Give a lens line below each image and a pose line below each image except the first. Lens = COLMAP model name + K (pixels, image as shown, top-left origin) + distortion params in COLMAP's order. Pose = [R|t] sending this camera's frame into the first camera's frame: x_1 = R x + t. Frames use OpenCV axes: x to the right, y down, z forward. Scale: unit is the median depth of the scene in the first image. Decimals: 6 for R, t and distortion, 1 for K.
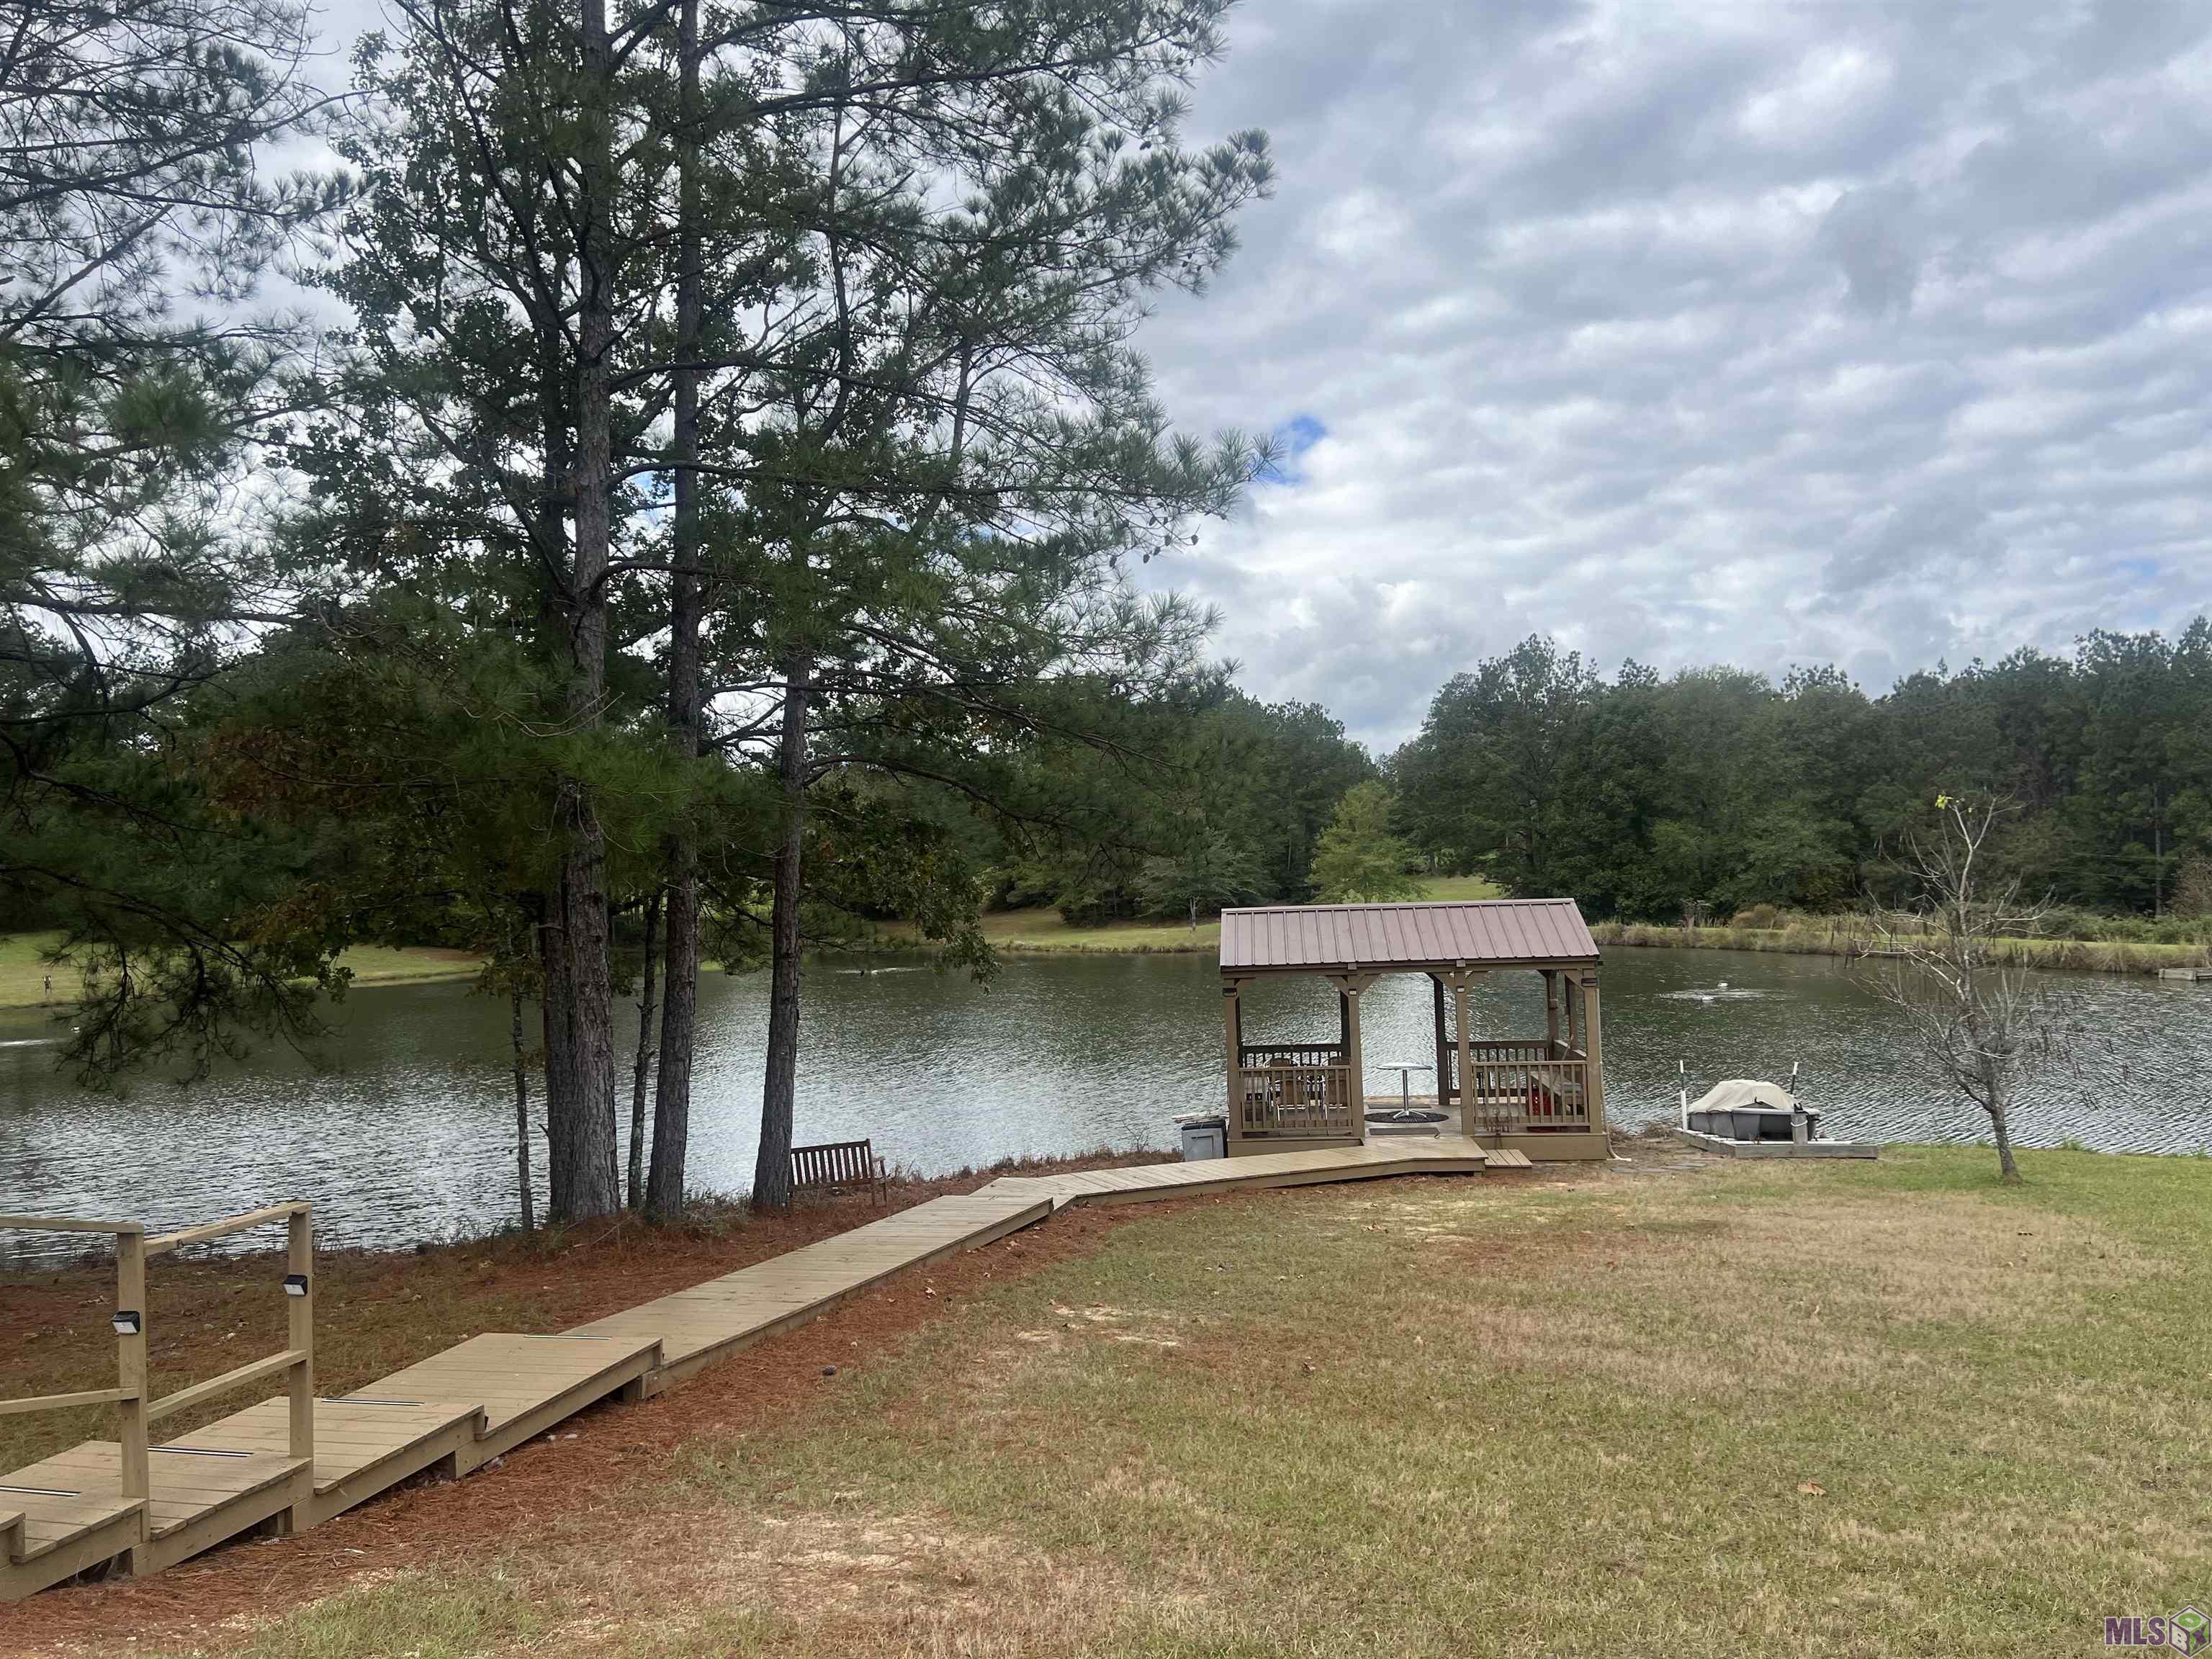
lens RADIAL K [[1590.6, 0, 1103.2], [0, 1590.6, 826.8], [0, 0, 1]] dist [-0.021912, 0.003377]
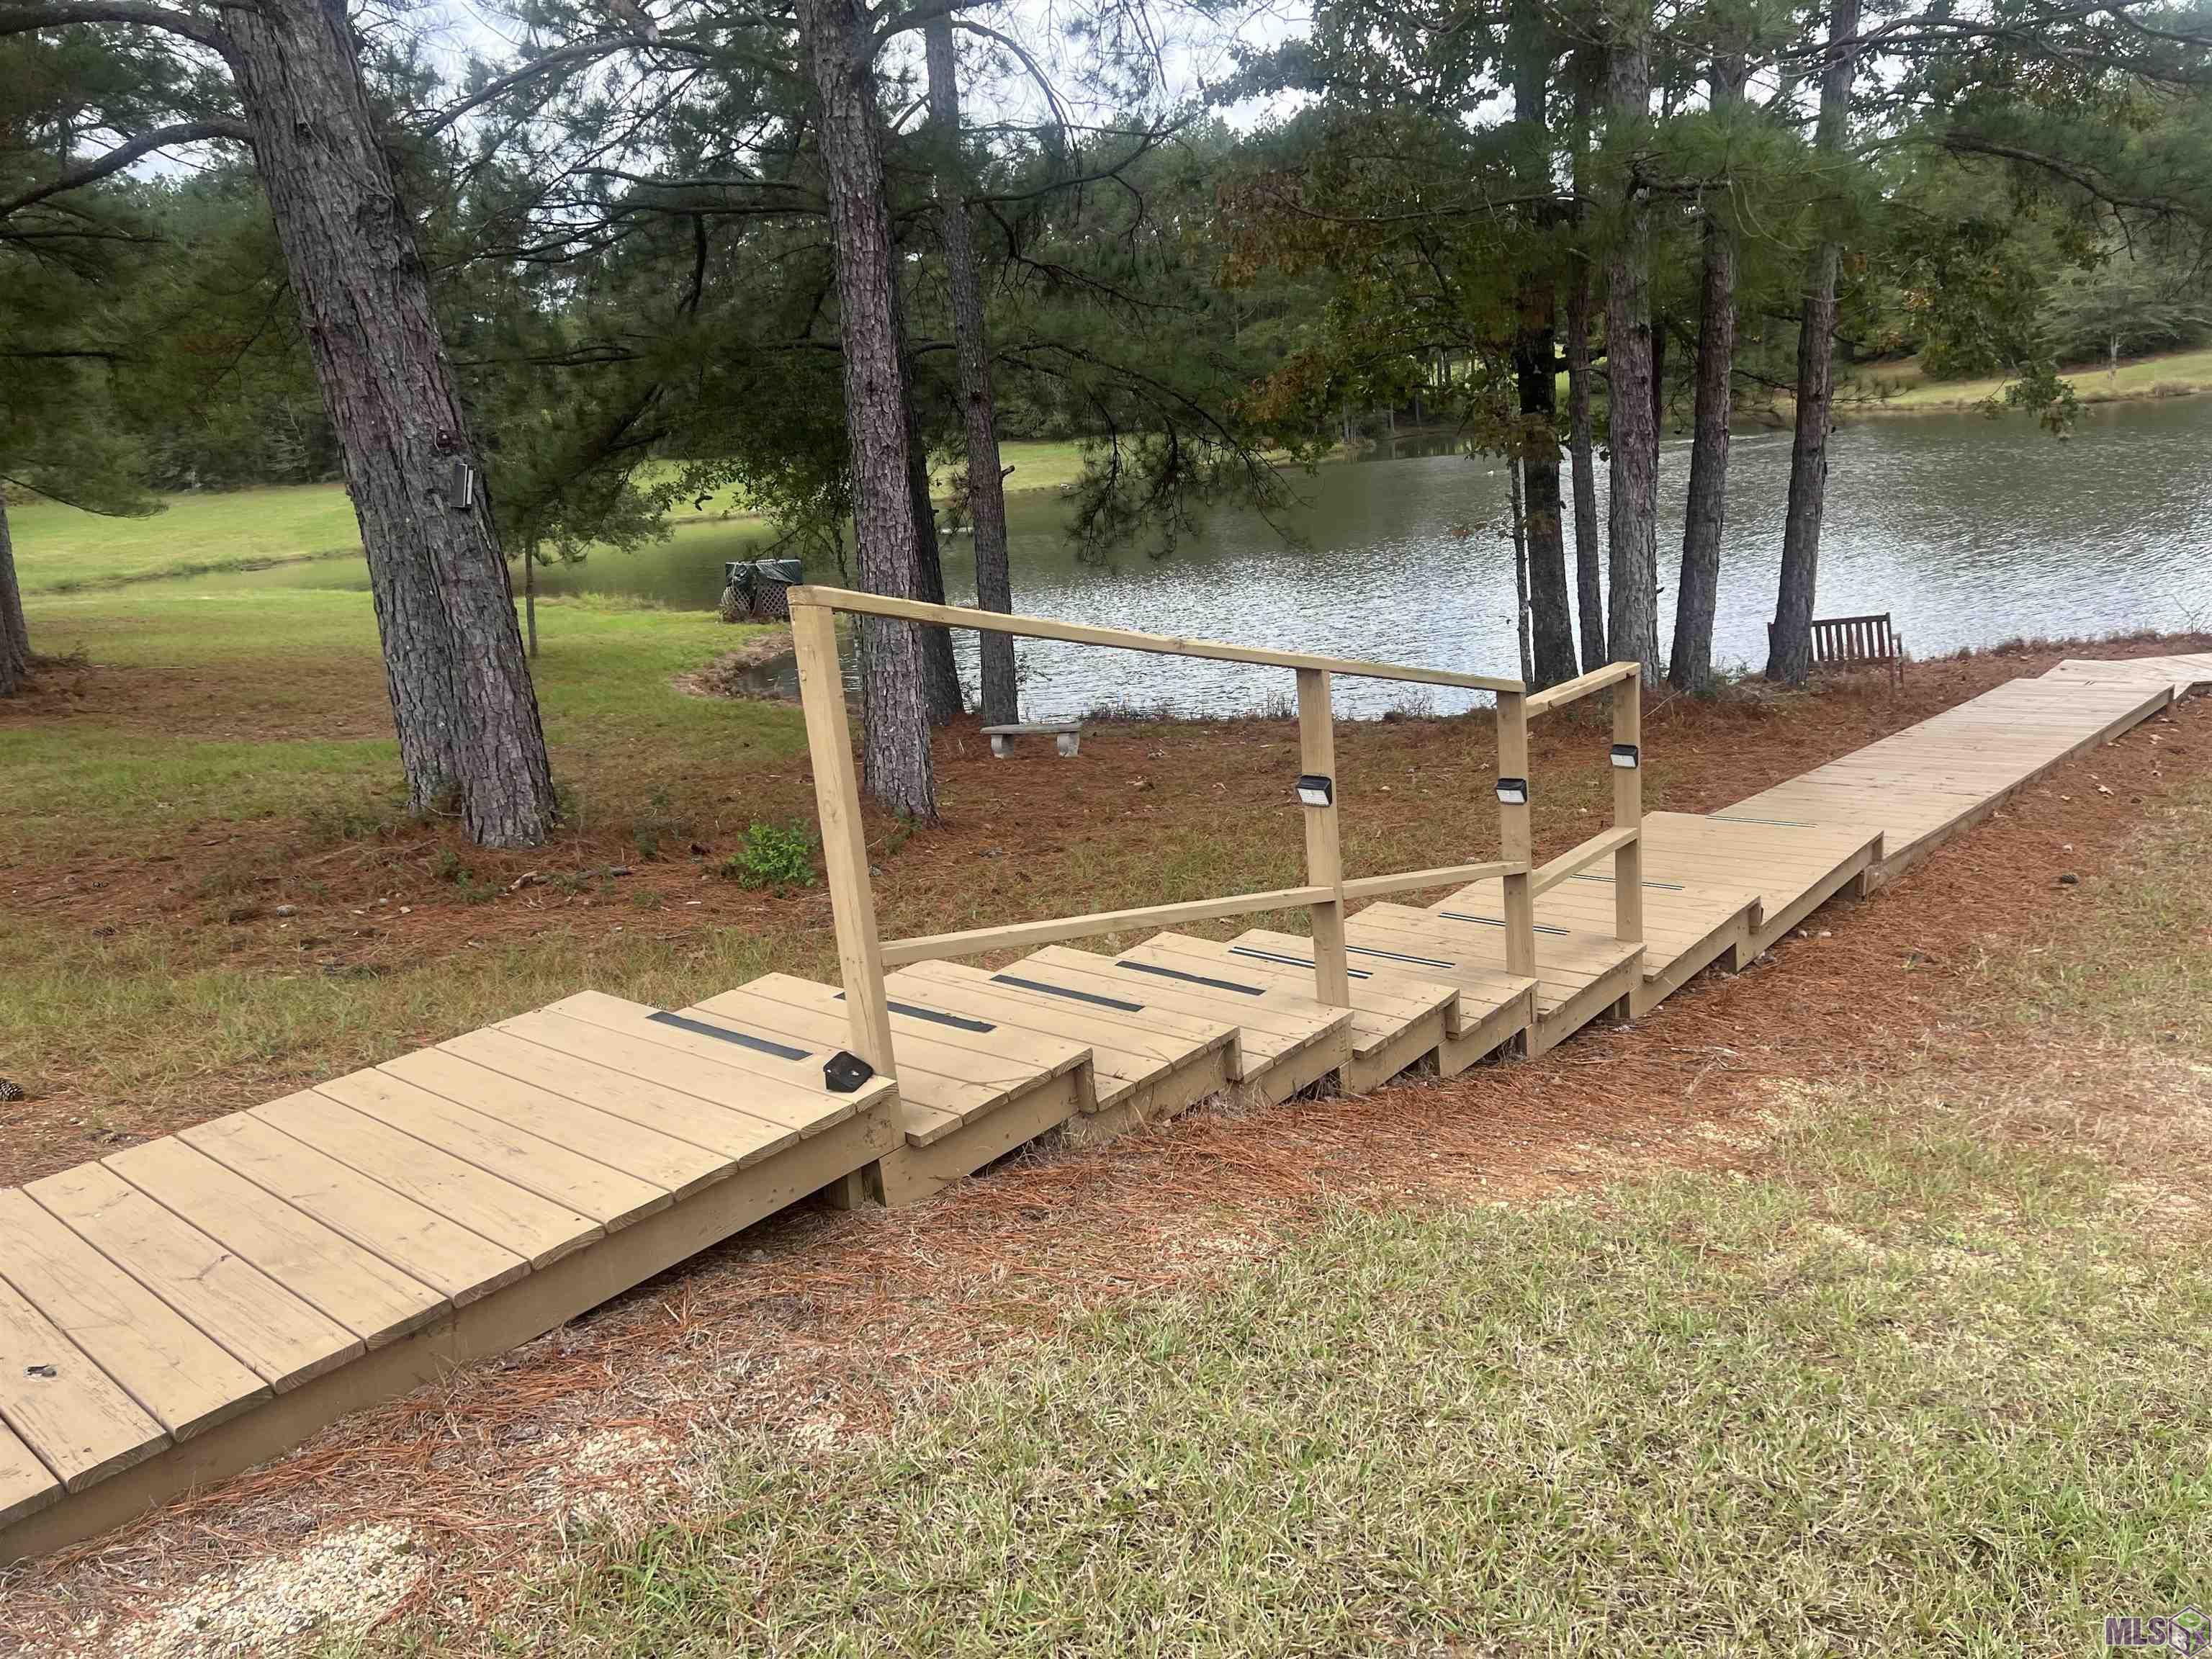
lens RADIAL K [[1590.6, 0, 1107.0], [0, 1590.6, 835.0], [0, 0, 1]] dist [-0.021912, 0.003377]
pose [[0.886327, 0.069238, -0.457854, -0.132670], [0.082072, 0.949615, 0.302482, 0.016511], [0.455729, -0.305675, 0.835987, 0.047567]]
